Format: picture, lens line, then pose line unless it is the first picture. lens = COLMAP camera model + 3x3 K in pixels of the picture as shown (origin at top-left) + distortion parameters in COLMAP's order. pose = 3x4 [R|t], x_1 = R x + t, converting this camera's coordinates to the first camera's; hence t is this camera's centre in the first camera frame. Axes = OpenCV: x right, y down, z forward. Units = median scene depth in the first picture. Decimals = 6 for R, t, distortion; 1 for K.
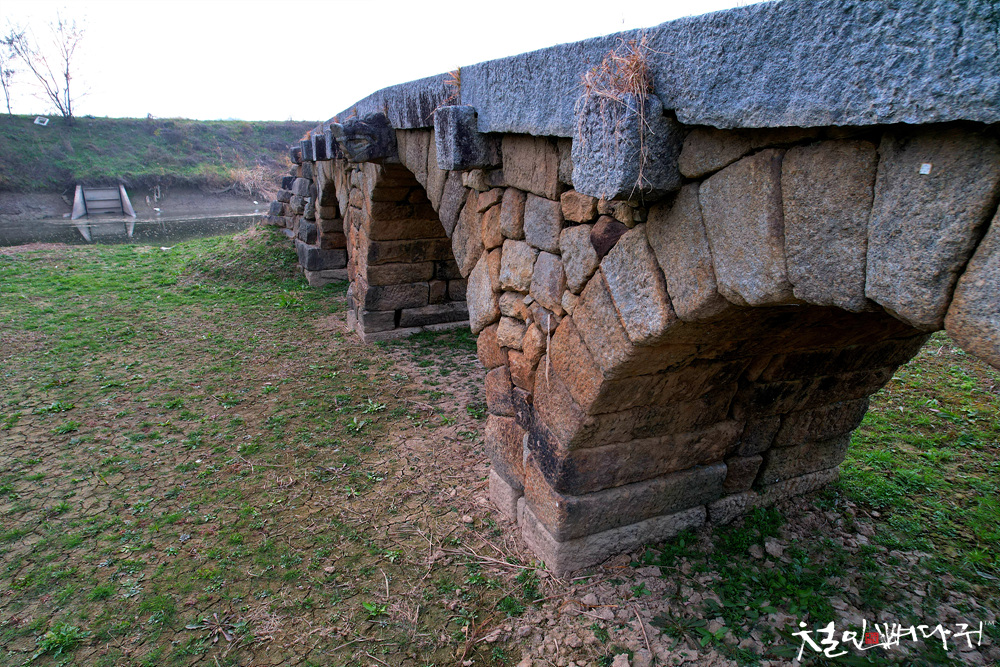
lens RADIAL K [[633.8, 0, 507.9], [0, 633.8, 332.3], [0, 0, 1]] dist [-0.042844, 0.004023]
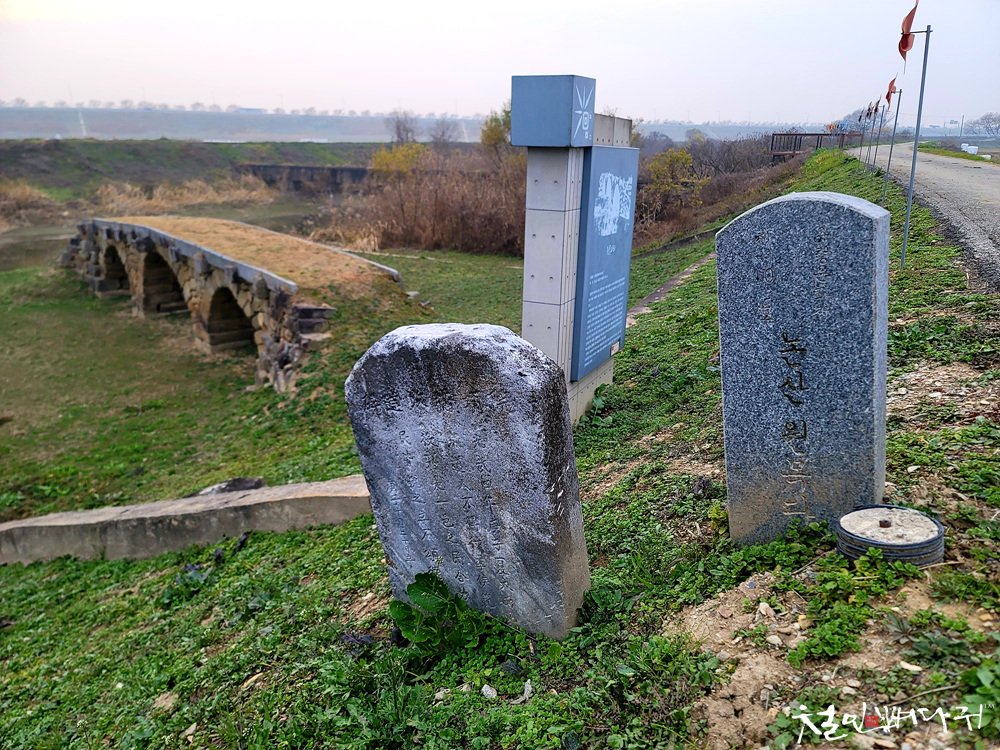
lens RADIAL K [[723.7, 0, 500.0], [0, 723.7, 375.0], [0, 0, 1]] dist [0.047360, 0.000192]
pose [[0.953780, -0.094733, 0.285184, 0.279116], [0.085432, 0.995331, 0.044910, 0.247689], [-0.288107, -0.018470, 0.957420, -2.322840]]
